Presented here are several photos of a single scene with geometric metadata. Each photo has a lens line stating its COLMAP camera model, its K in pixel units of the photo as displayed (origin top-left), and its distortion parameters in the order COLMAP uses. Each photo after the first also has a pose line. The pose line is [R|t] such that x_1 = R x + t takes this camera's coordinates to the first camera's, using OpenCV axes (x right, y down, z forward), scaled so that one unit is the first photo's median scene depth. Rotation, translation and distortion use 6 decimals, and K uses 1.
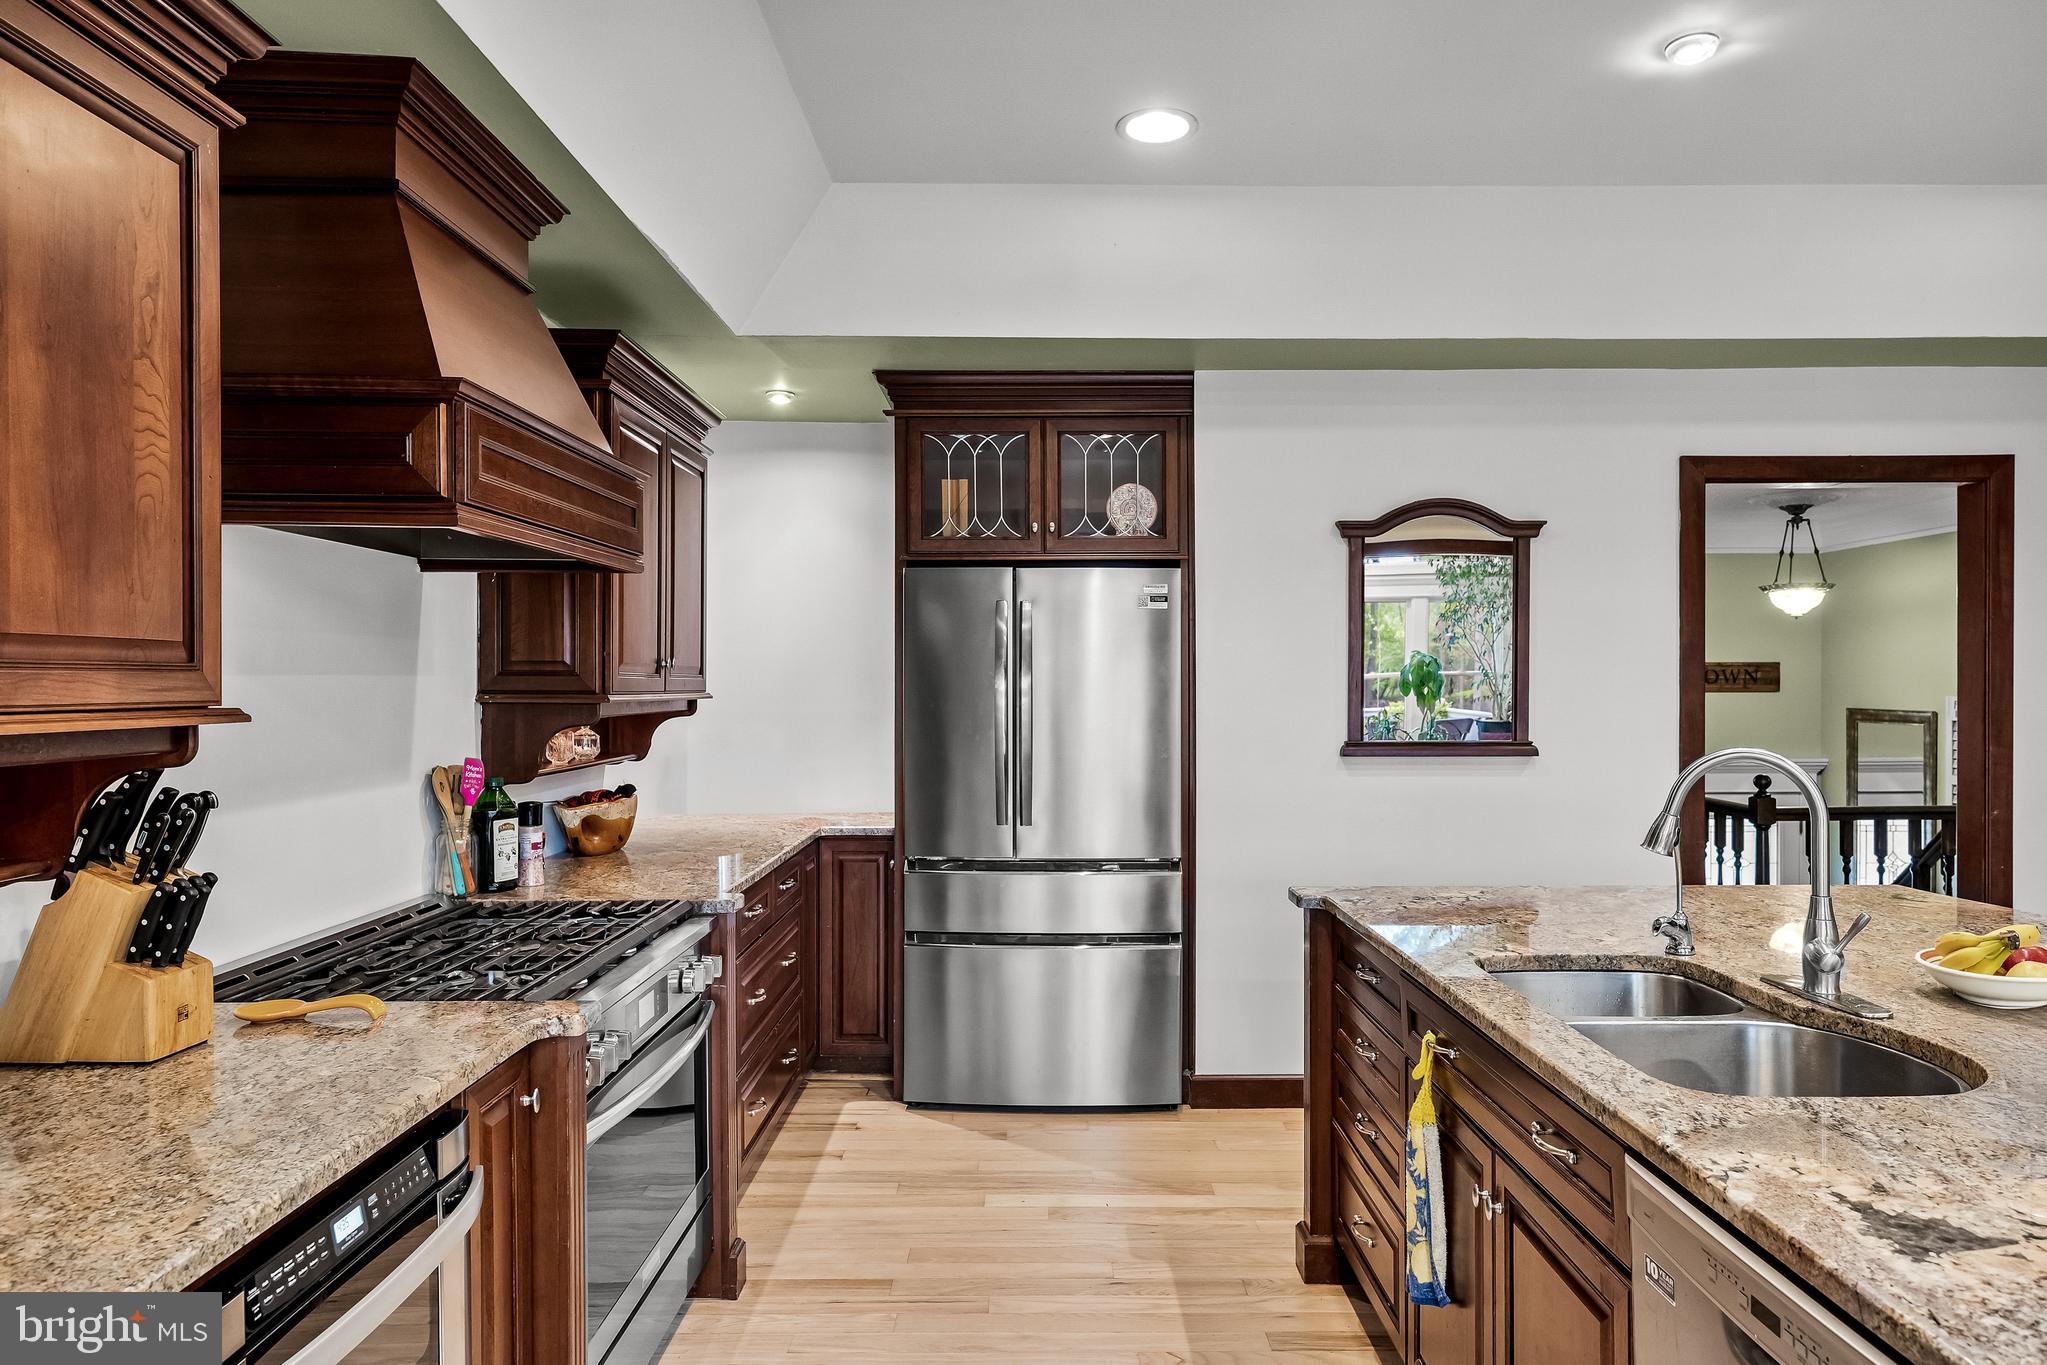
lens RADIAL K [[1257.6, 0, 1023.5], [0, 1257.6, 682.5], [0, 0, 1]] dist [0.000234, -0.001332]
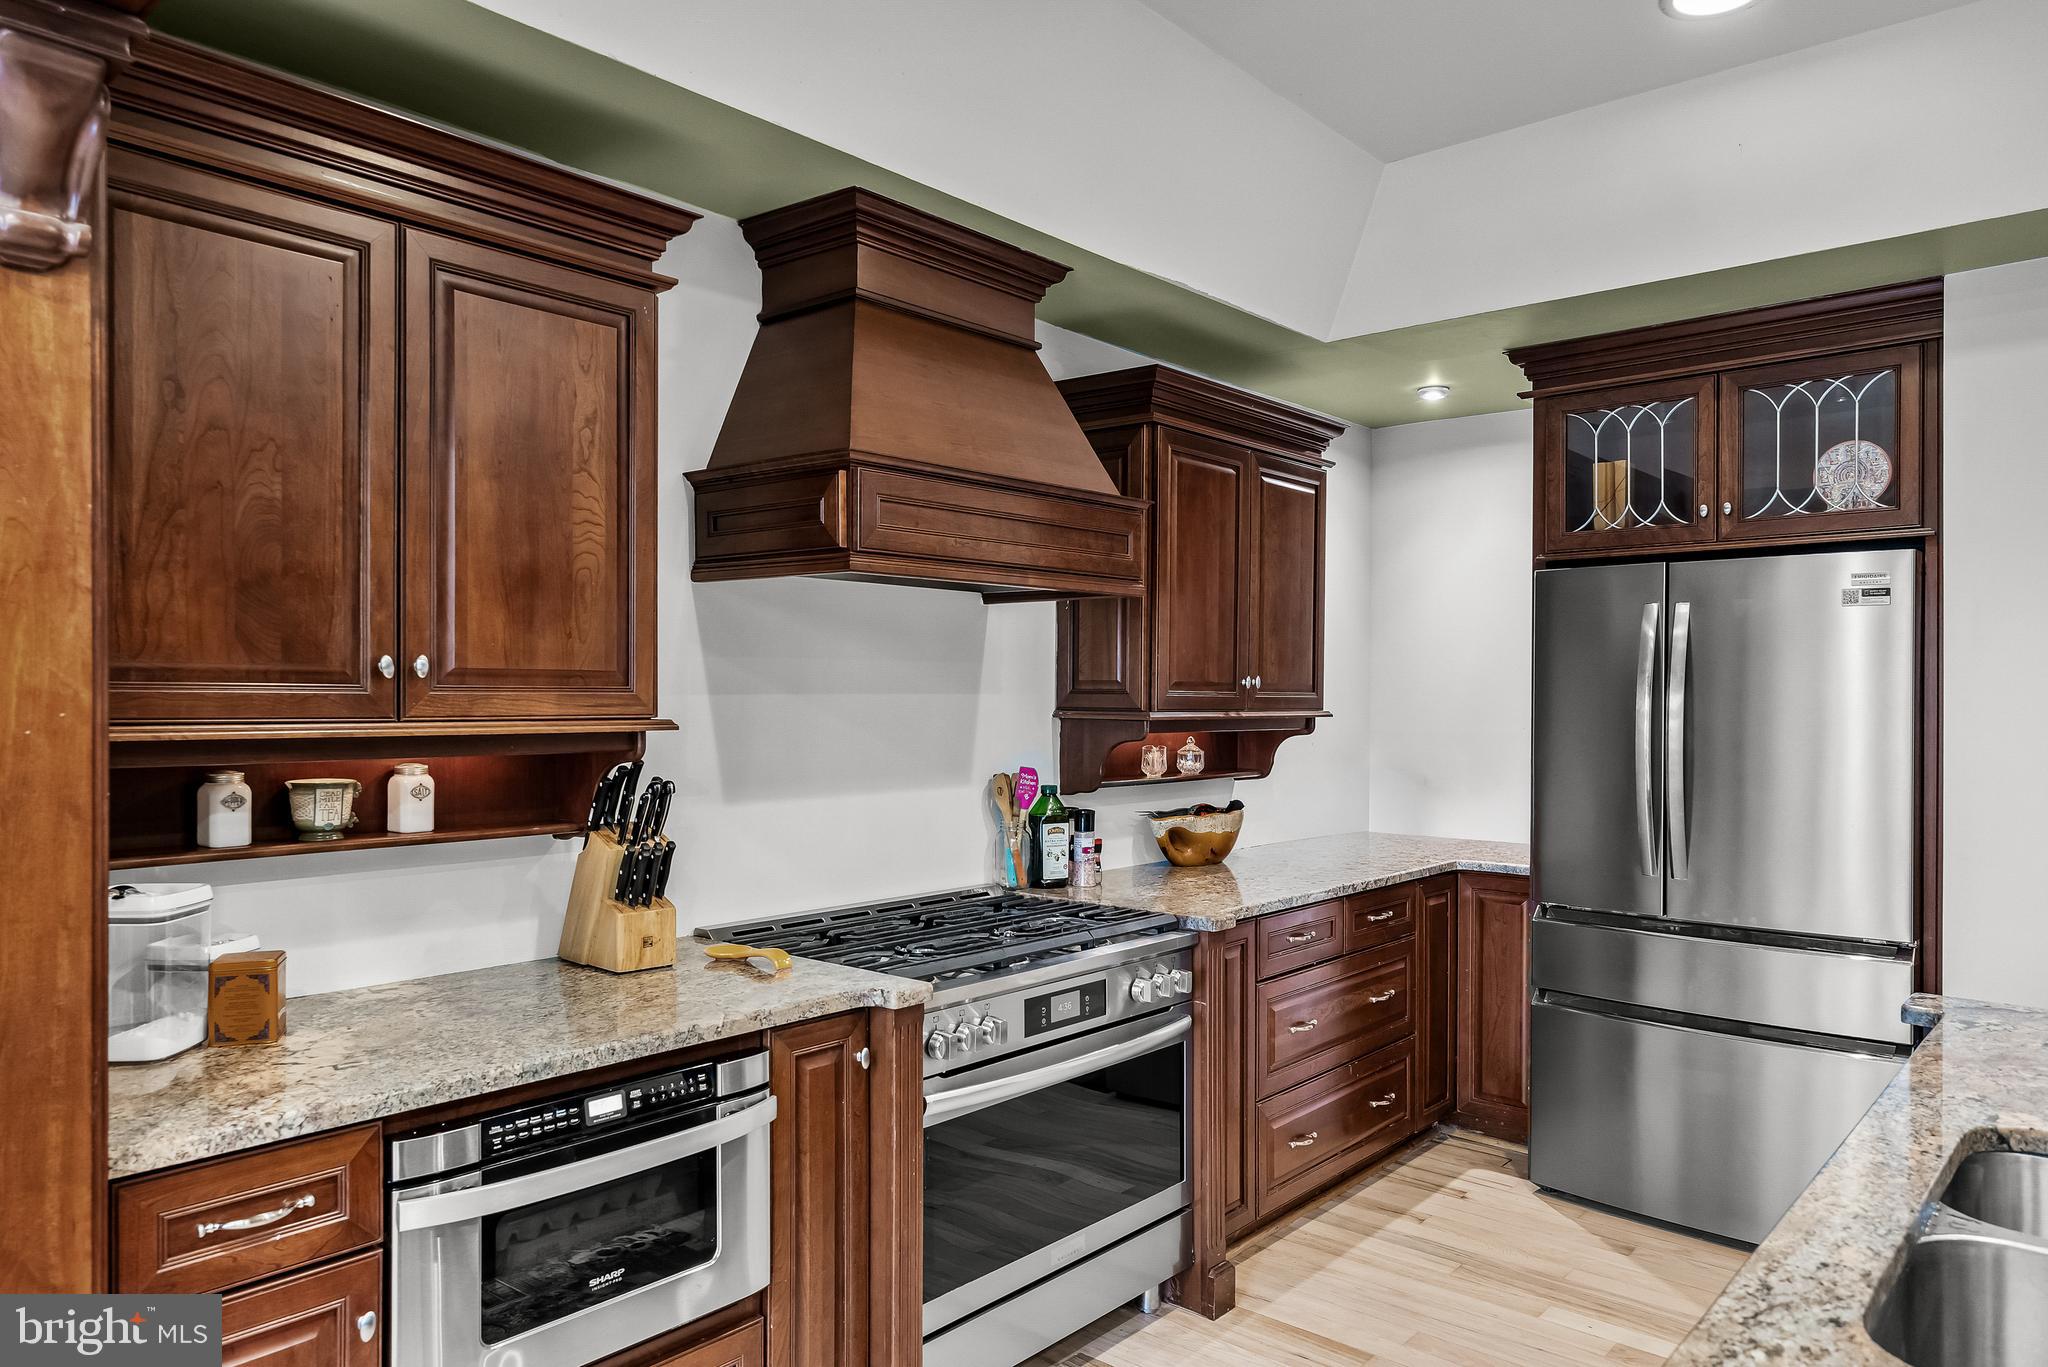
lens RADIAL K [[1317.3, 0, 1022.3], [0, 1317.3, 691.4], [0, 0, 1]] dist [0.003560, -0.000774]
pose [[0.753145, 0.000961, -0.657854, 0.329612], [-0.004213, 0.999985, -0.003362, -0.003752], [0.657841, 0.005304, 0.753138, 0.105413]]
